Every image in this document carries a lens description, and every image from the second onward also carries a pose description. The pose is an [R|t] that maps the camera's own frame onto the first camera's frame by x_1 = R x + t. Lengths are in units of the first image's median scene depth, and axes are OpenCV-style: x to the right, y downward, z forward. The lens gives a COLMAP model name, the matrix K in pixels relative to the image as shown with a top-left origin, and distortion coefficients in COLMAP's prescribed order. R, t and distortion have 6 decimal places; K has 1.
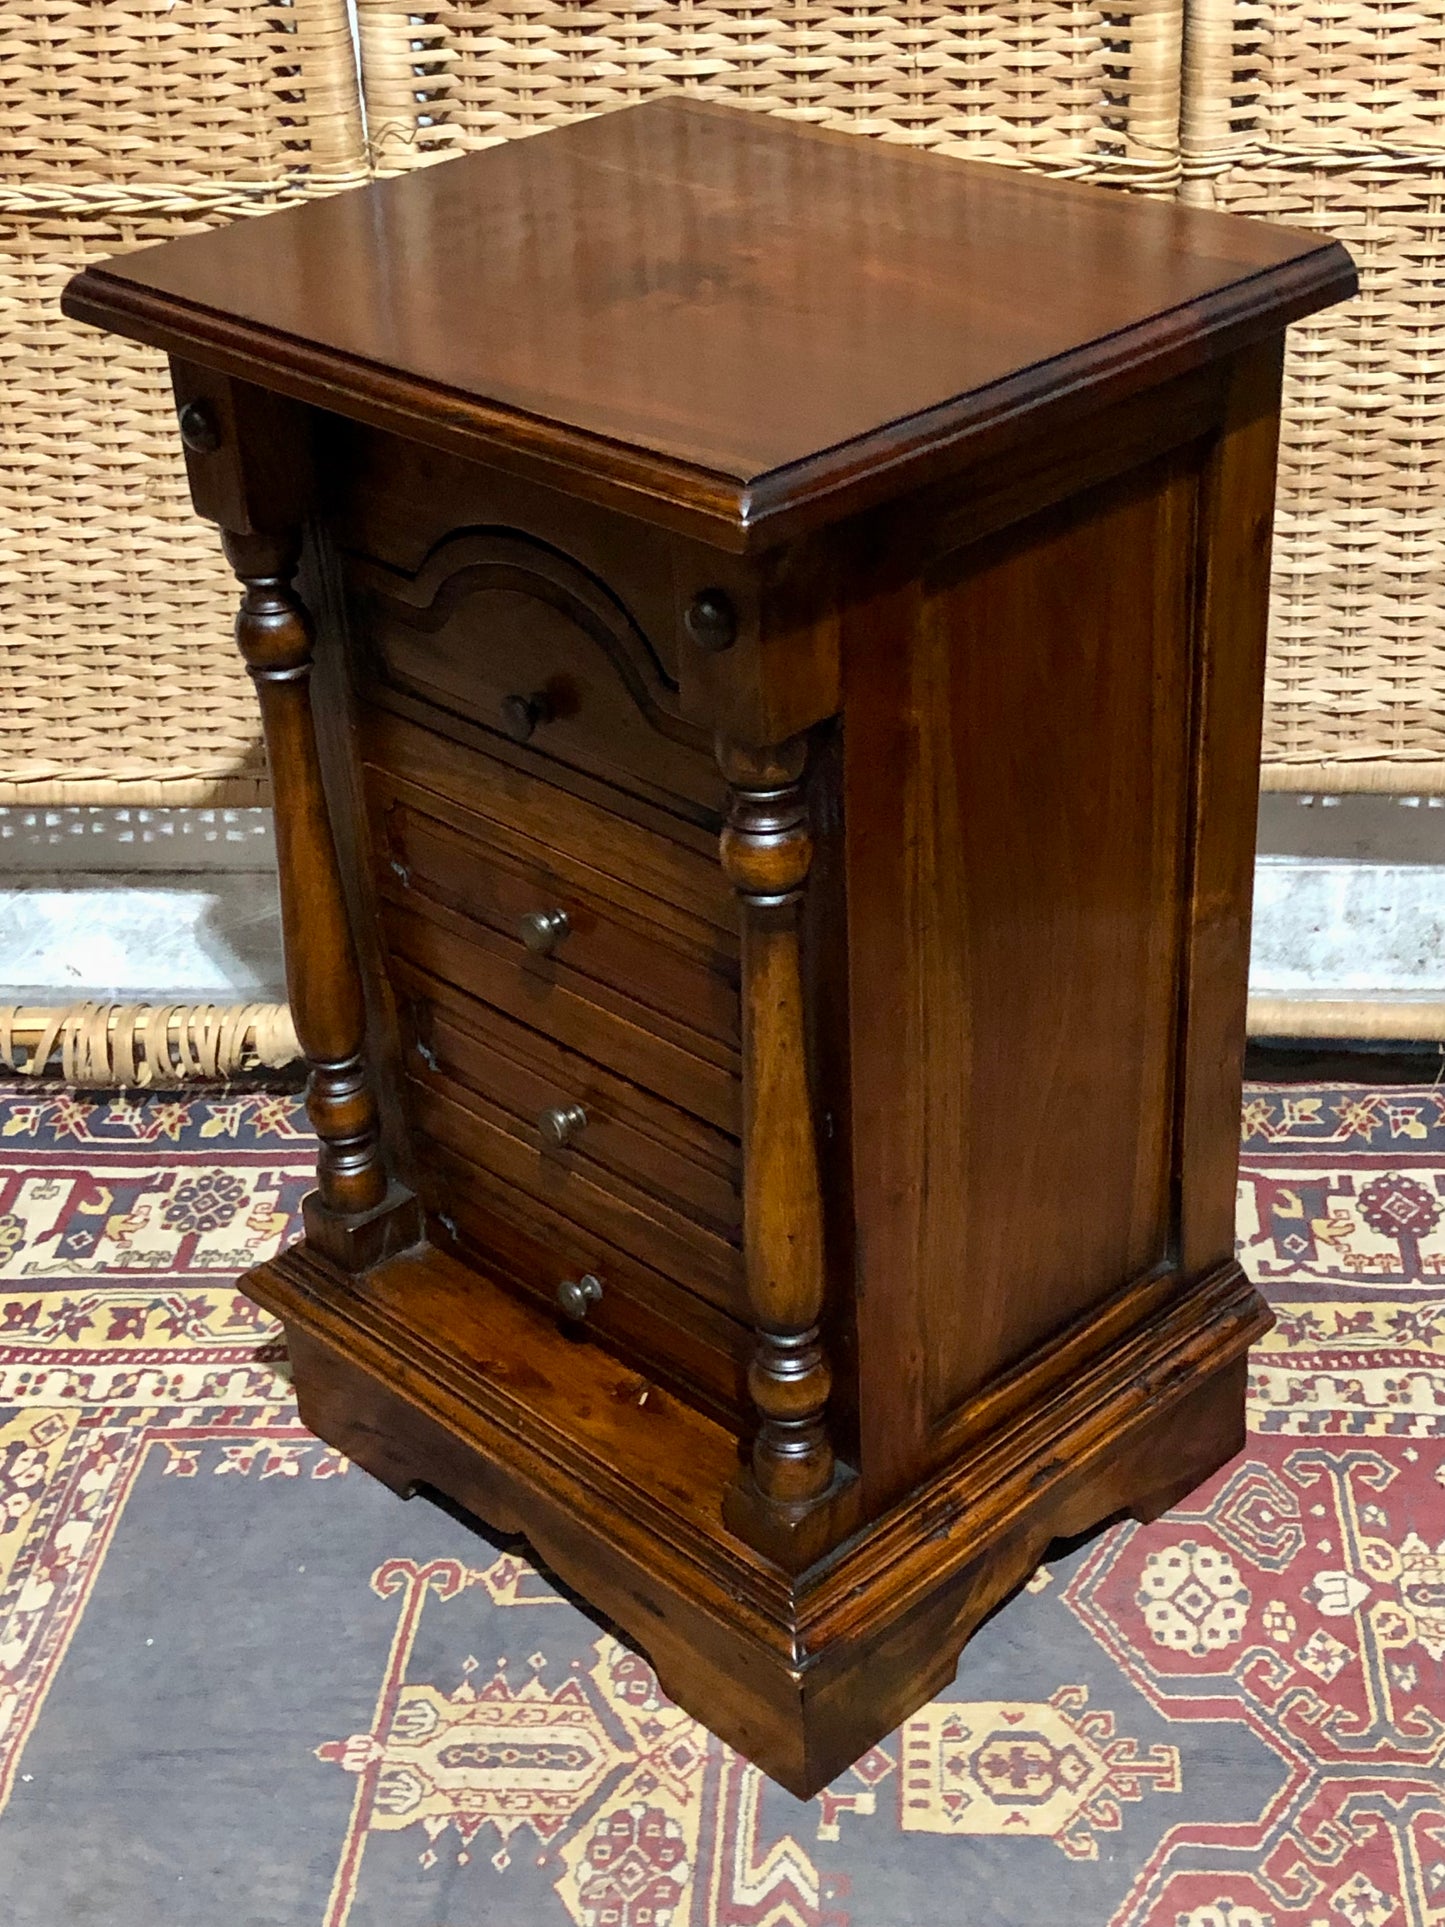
lens RADIAL K [[2770.6, 0, 769.4], [0, 2770.6, 967.2], [0, 0, 1]] dist [0.017175, 0.000000]
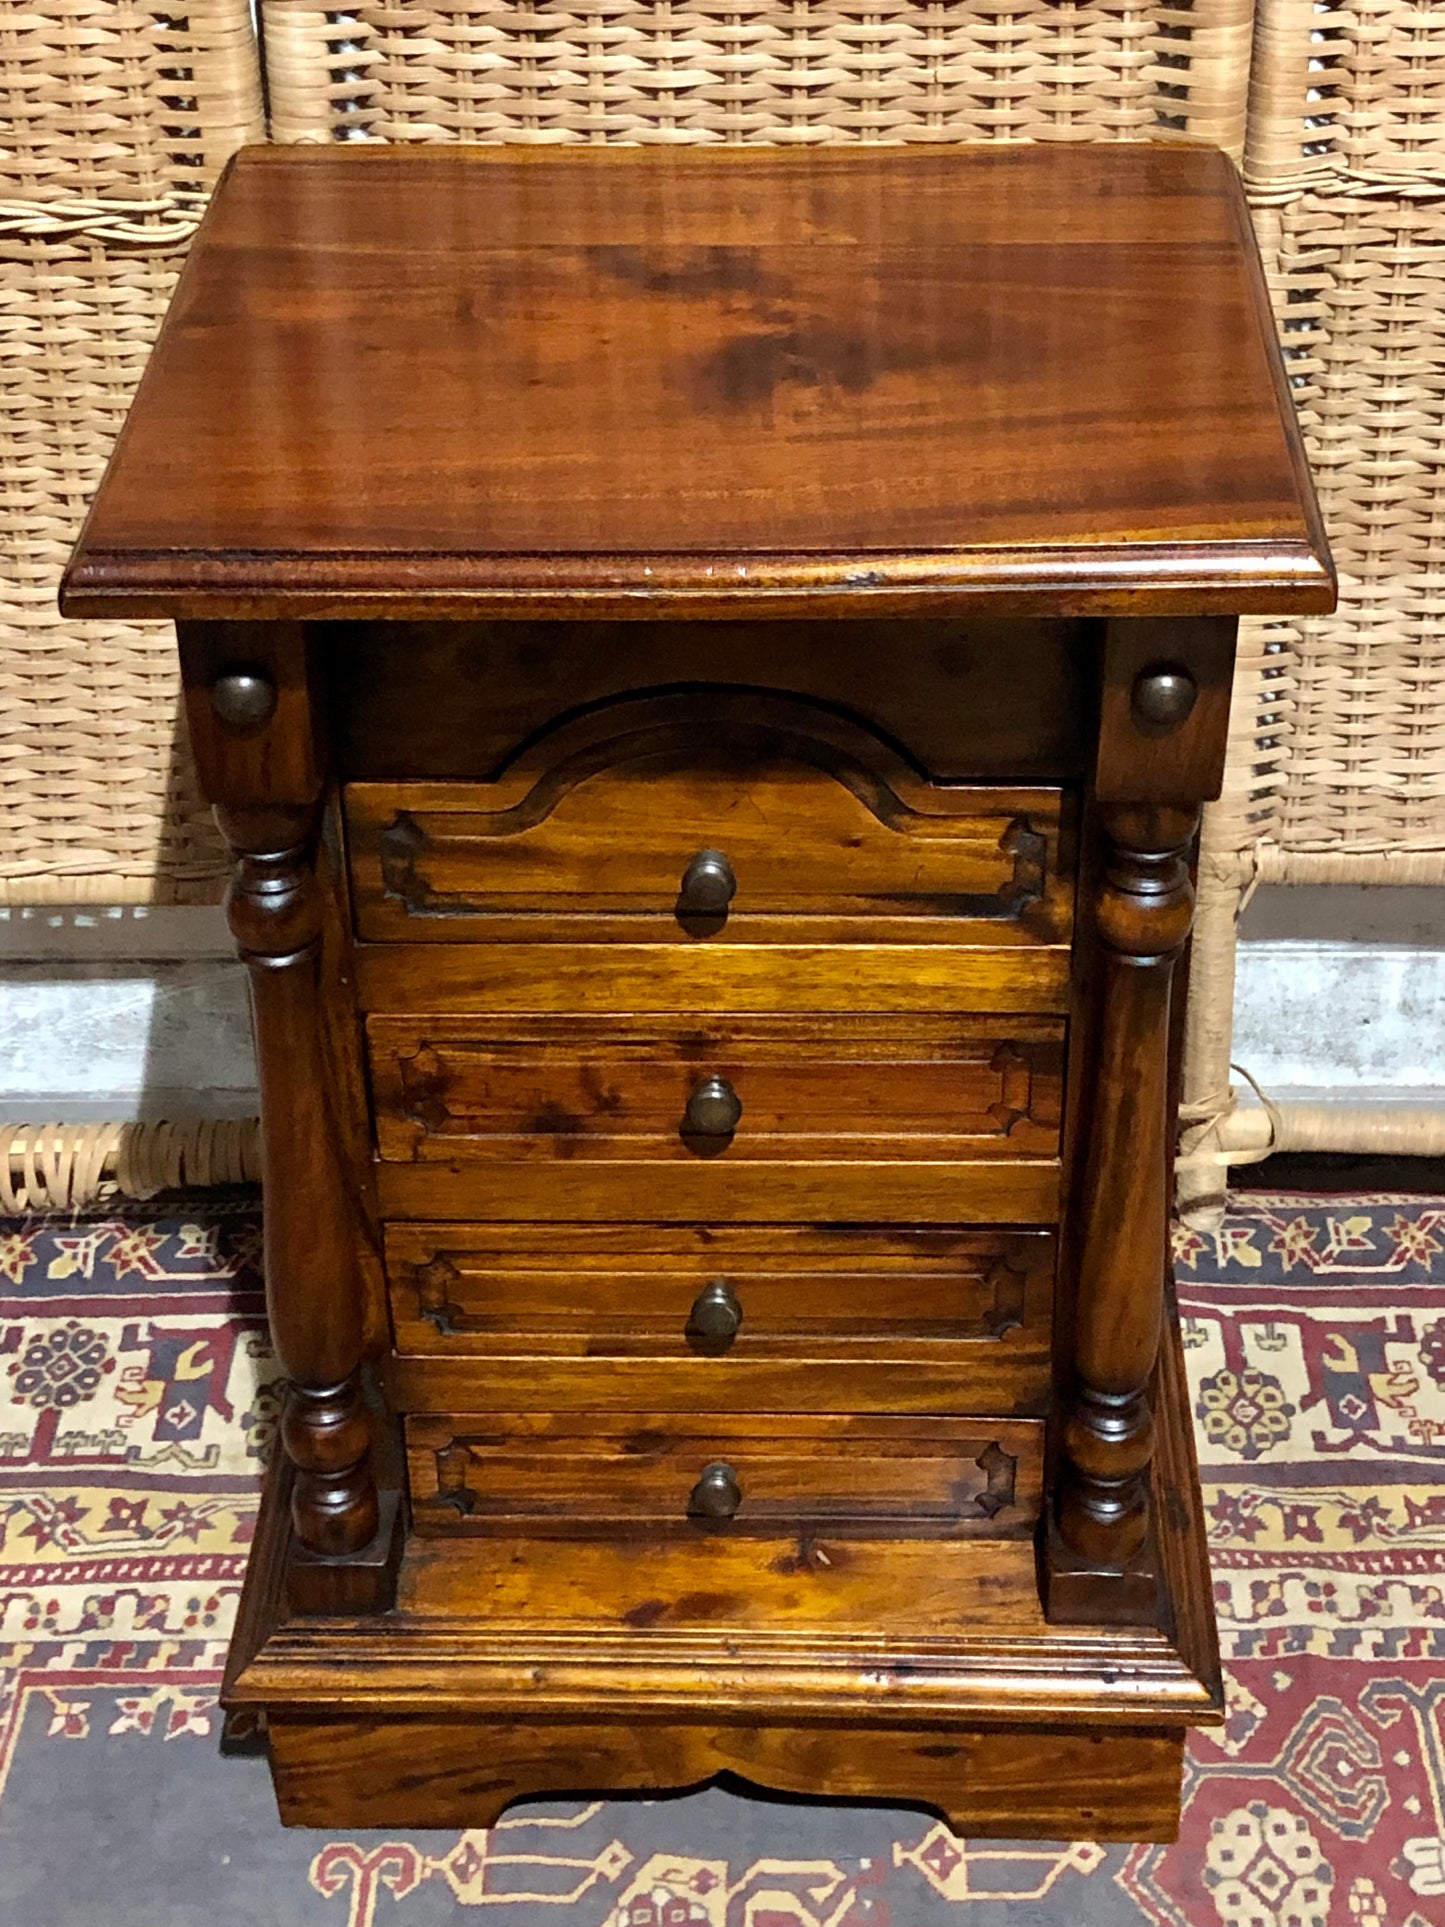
lens RADIAL K [[3386.5, 0, 750.0], [0, 3386.5, 887.0], [0, 0, 1]] dist [0.060771, 0.000000]
pose [[0.997762, -0.011016, 0.065956, -0.071671], [0.007227, 0.998325, 0.057405, -0.135939], [-0.066477, -0.056800, 0.996170, -0.034986]]
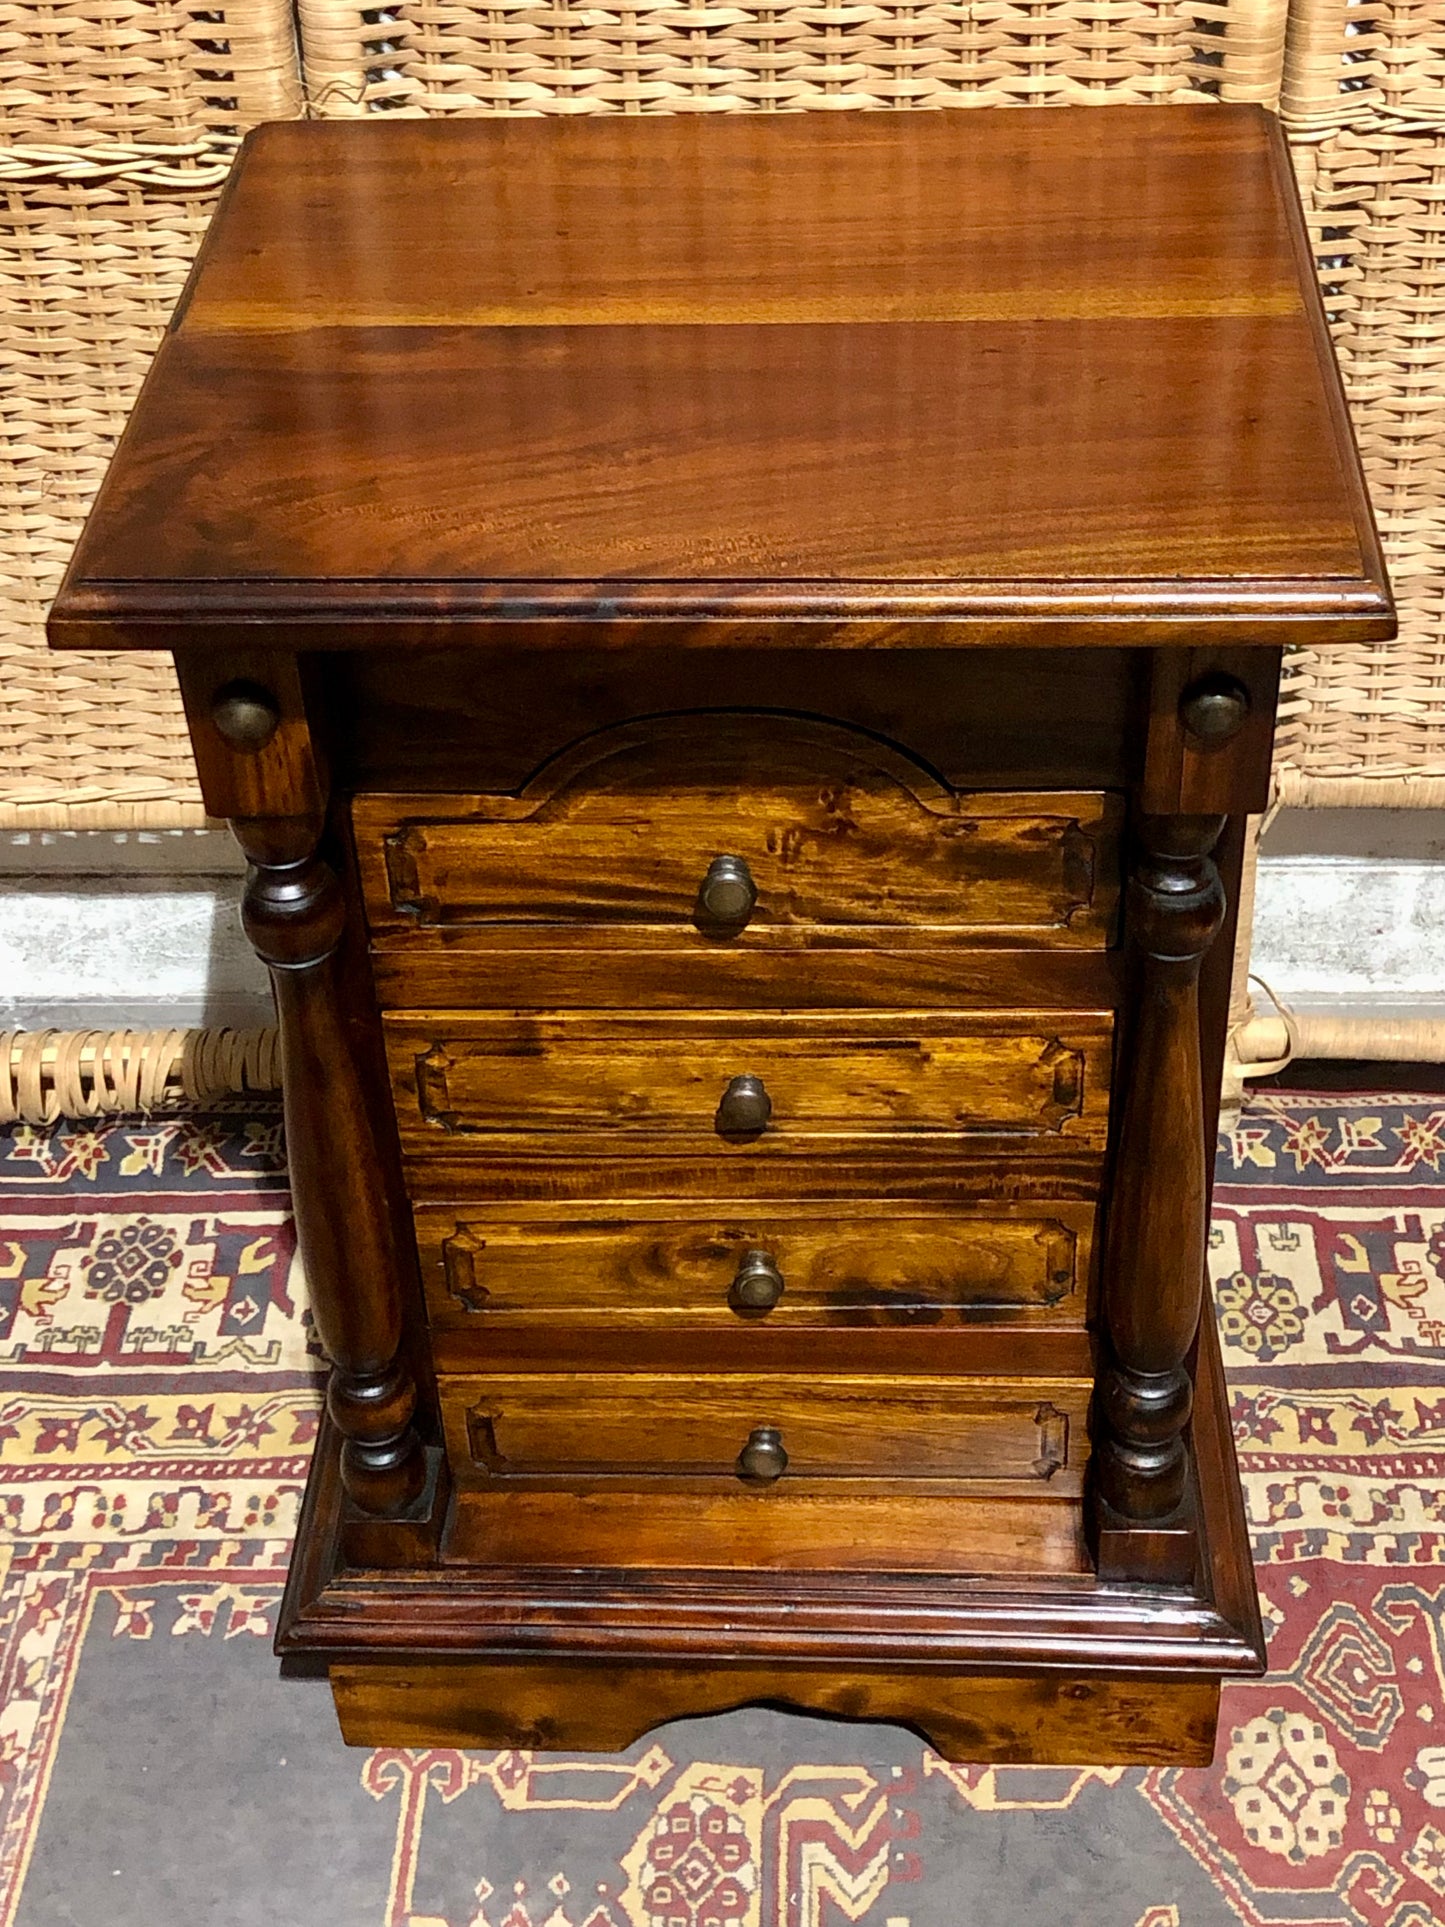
lens RADIAL K [[2895.4, 0, 735.6], [0, 2895.4, 892.0], [0, 0, 1]] dist [0.020535, 0.000000]
pose [[0.998836, -0.016084, 0.045473, -0.059581], [0.010261, 0.992041, 0.125494, -0.169037], [-0.047130, -0.124882, 0.991052, 0.104055]]
